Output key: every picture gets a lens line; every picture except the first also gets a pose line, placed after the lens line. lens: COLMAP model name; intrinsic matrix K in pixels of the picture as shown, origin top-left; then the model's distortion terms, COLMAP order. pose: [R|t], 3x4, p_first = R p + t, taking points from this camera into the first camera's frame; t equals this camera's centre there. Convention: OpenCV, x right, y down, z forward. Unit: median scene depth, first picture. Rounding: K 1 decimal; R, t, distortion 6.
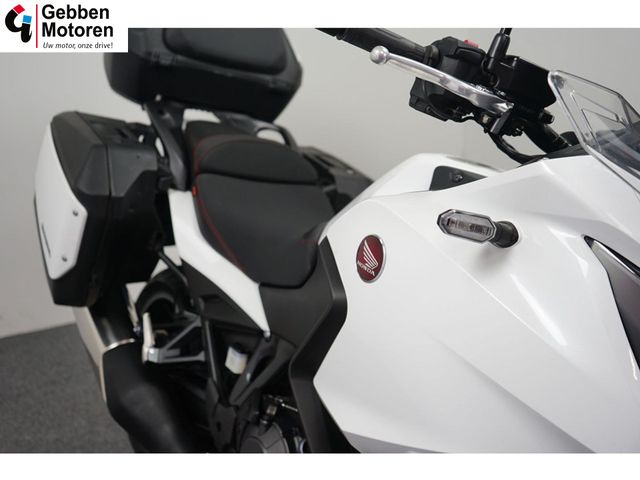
lens RADIAL K [[696.9, 0, 320.2], [0, 696.9, 240.7], [0, 0, 1]] dist [-0.001282, 0.000000]
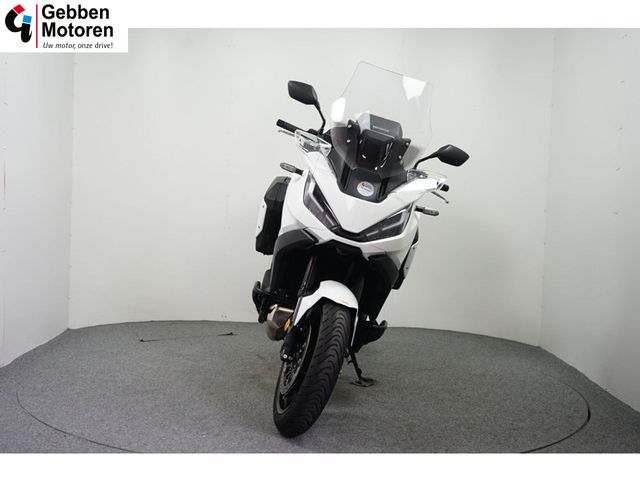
lens RADIAL K [[815.7, 0, 319.1], [0, 815.7, 239.9], [0, 0, 1]] dist [-0.034505, 0.000000]
pose [[0.843768, 0.072377, -0.531806, 1.354826], [-0.204910, 0.959248, -0.194562, 0.589562], [0.496052, 0.273138, 0.824214, -1.268013]]
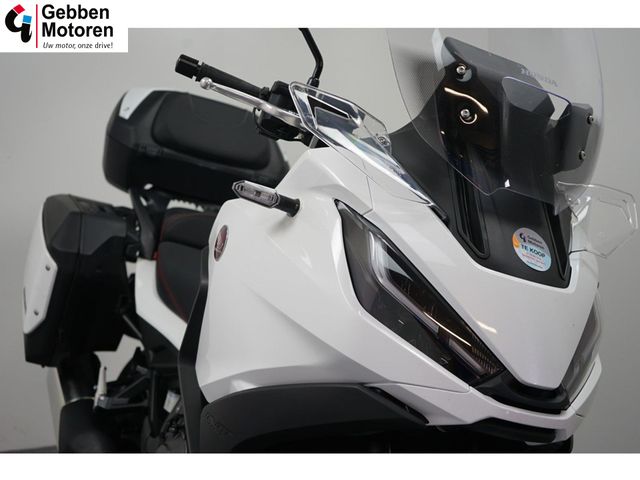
lens RADIAL K [[876.9, 0, 321.6], [0, 876.9, 241.1], [0, 0, 1]] dist [-0.018909, 0.000000]
pose [[0.991158, 0.012583, -0.132086, 0.265239], [-0.043385, 0.971507, -0.233005, 0.220446], [0.125391, 0.236675, 0.963464, -0.311117]]
